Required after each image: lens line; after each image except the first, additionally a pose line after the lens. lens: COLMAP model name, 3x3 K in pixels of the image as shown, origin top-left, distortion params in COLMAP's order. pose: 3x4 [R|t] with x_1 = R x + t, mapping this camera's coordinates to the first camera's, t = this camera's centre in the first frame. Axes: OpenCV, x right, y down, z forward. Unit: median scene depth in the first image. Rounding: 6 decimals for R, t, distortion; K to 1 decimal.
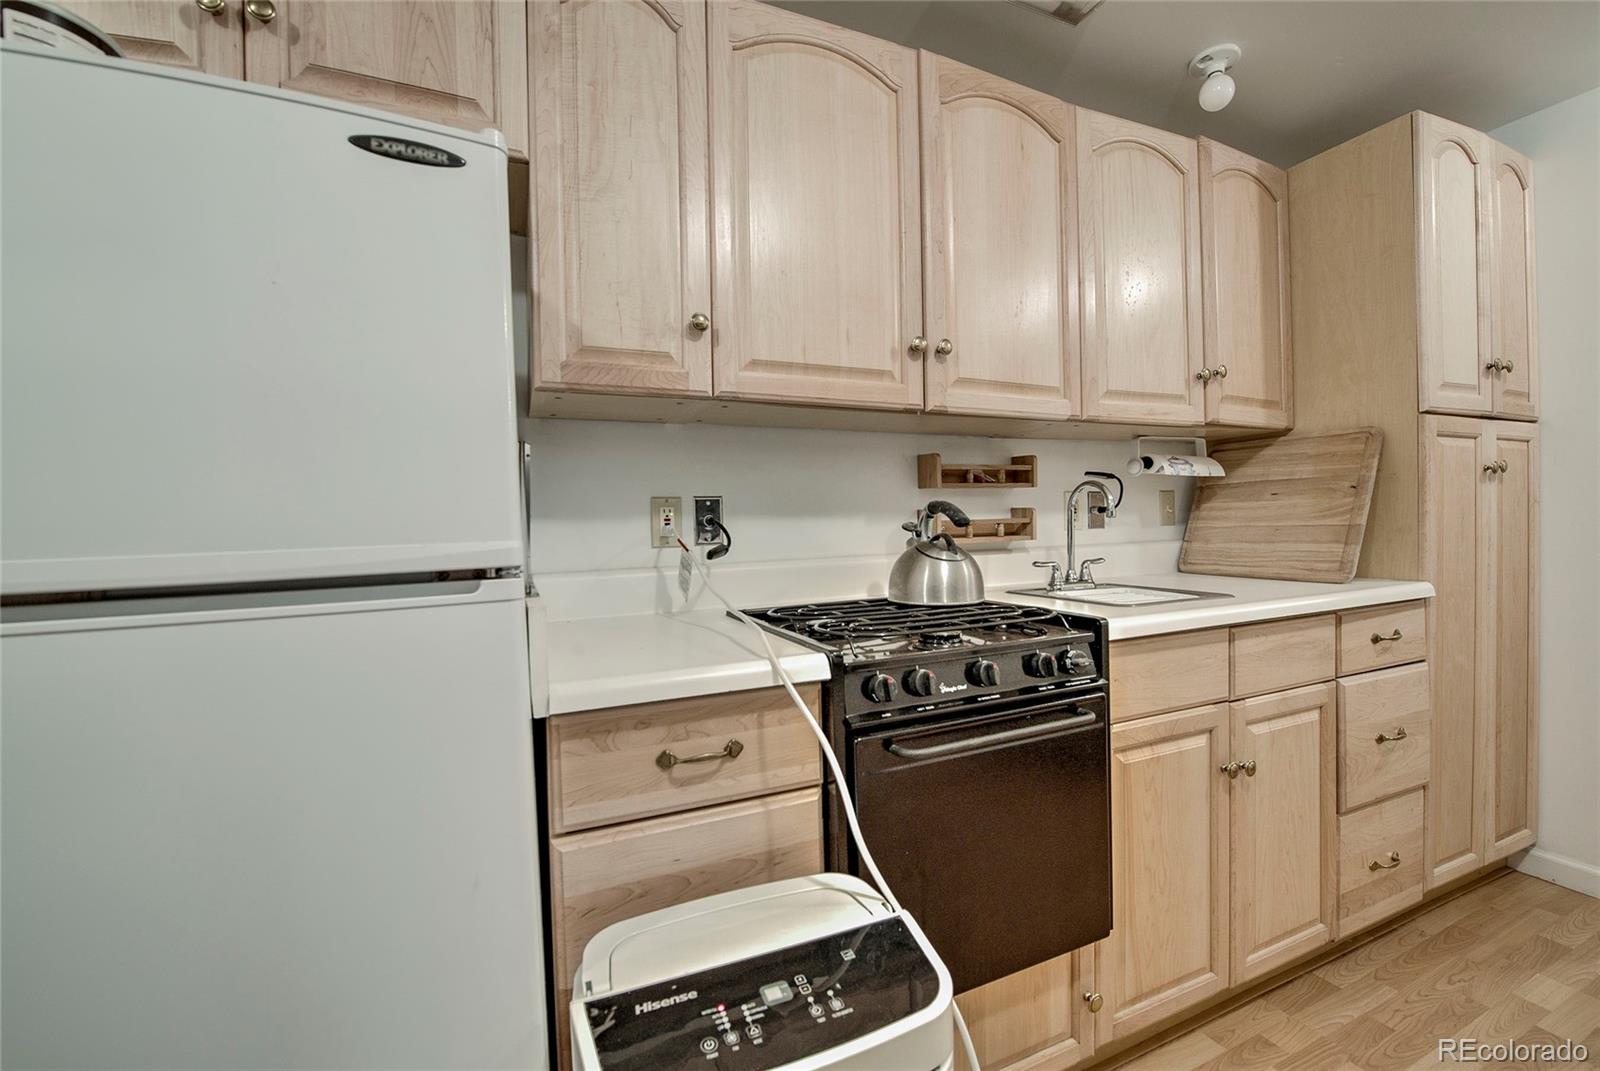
lens RADIAL K [[662.4, 0, 800.0], [0, 662.4, 535.5], [0, 0, 1]] dist [-0.008791, -0.004327]
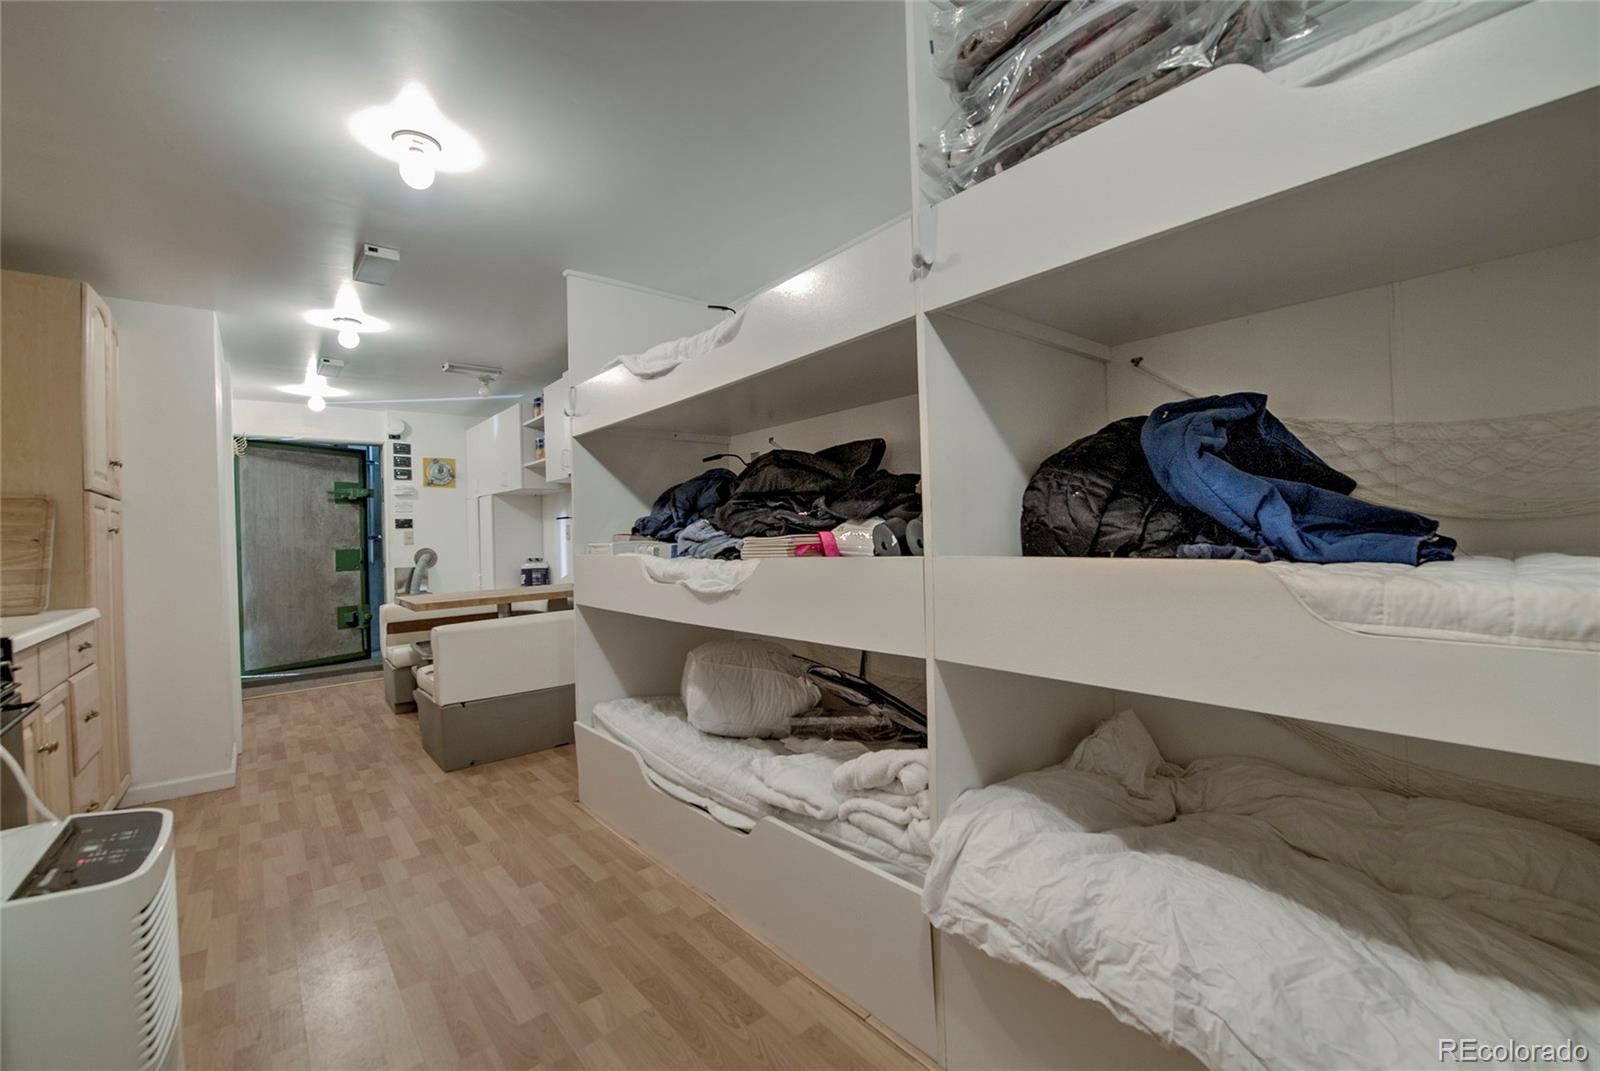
lens RADIAL K [[662.4, 0, 800.0], [0, 662.4, 535.5], [0, 0, 1]] dist [-0.008791, -0.004327]
pose [[-0.273215, 0.034372, 0.961339, -0.820437], [0.054473, 0.998311, -0.020213, 0.025186], [-0.960410, 0.046844, -0.274625, -0.101972]]
